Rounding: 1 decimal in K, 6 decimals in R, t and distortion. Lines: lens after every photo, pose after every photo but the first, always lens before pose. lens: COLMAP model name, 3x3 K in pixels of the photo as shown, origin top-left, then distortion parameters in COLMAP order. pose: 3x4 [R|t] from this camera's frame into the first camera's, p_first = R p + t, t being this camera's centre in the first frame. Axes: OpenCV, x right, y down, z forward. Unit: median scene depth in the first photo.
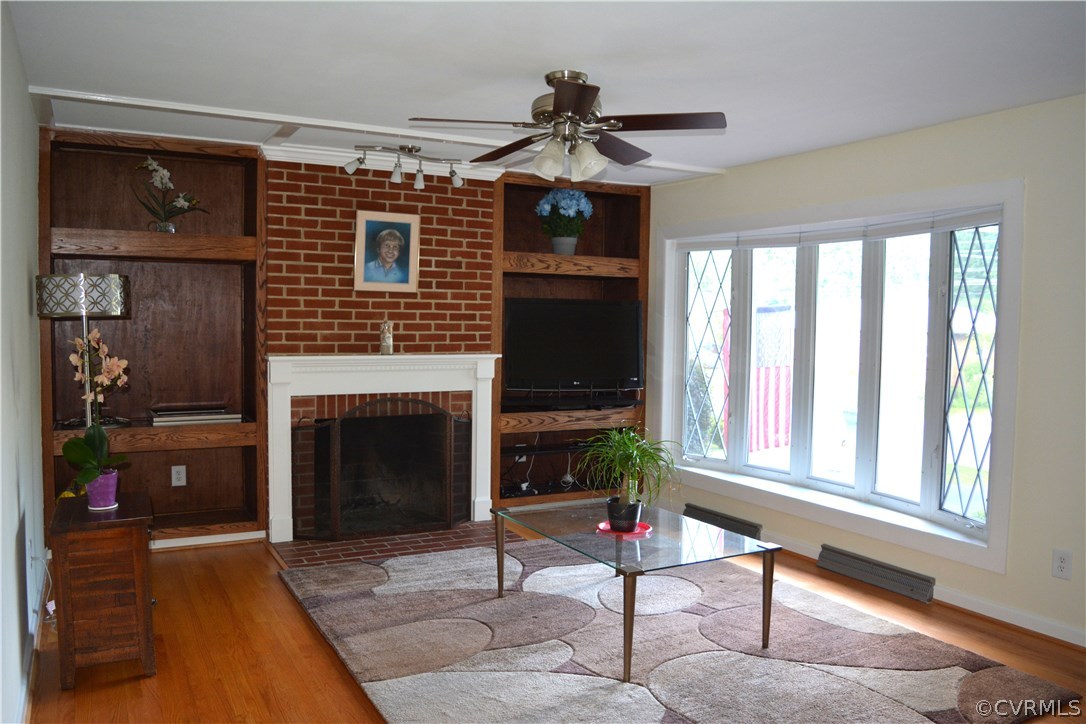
lens RADIAL K [[866.1, 0, 538.9], [0, 866.1, 360.4], [0, 0, 1]] dist [-0.069455, -0.004648]
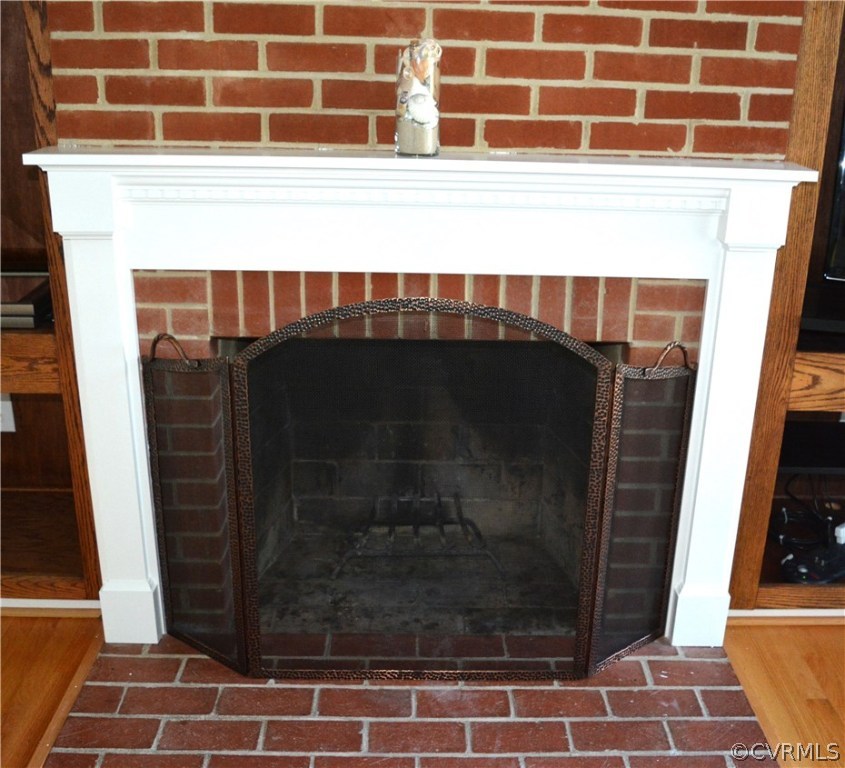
lens RADIAL K [[943.6, 0, 454.2], [0, 943.6, 380.3], [0, 0, 1]] dist [-0.085268, 0.000000]
pose [[0.896487, 0.155245, -0.414982, -0.013266], [-0.036577, 0.959340, 0.279873, -0.022977], [0.441557, -0.235724, 0.865714, 0.687886]]
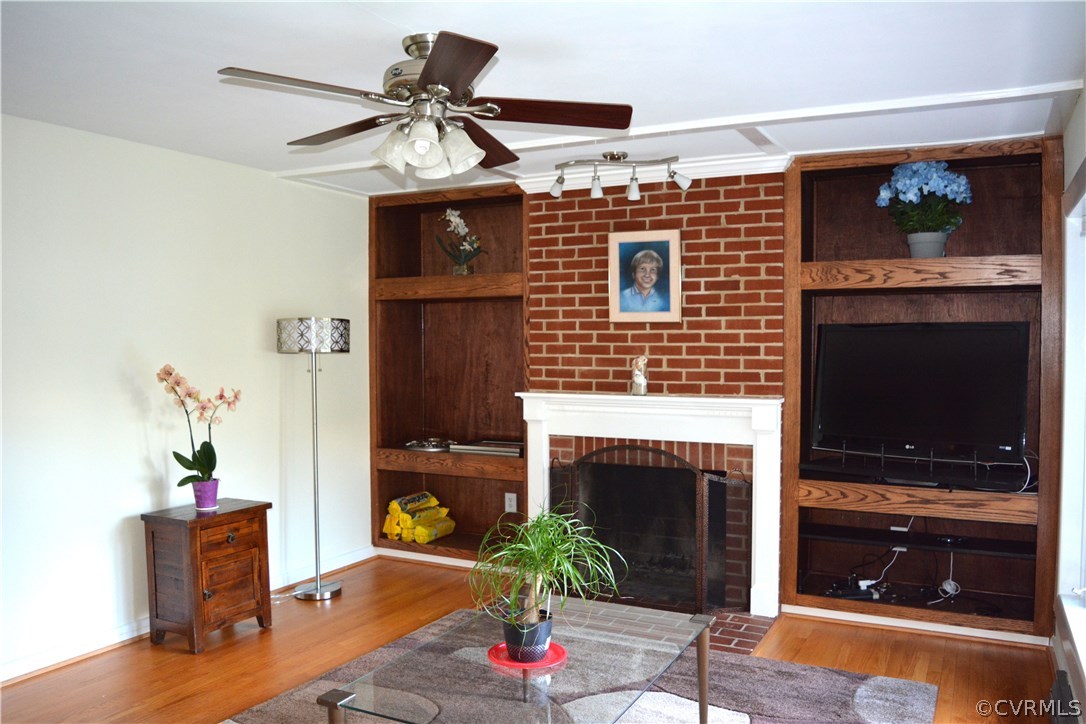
lens RADIAL K [[866.1, 0, 539.7], [0, 866.1, 361.6], [0, 0, 1]] dist [-0.069455, -0.004648]
pose [[0.555173, 0.003669, -0.831727, 0.482419], [-0.032535, 0.999321, -0.017308, -0.021540], [0.831098, 0.036669, 0.554915, 0.428308]]
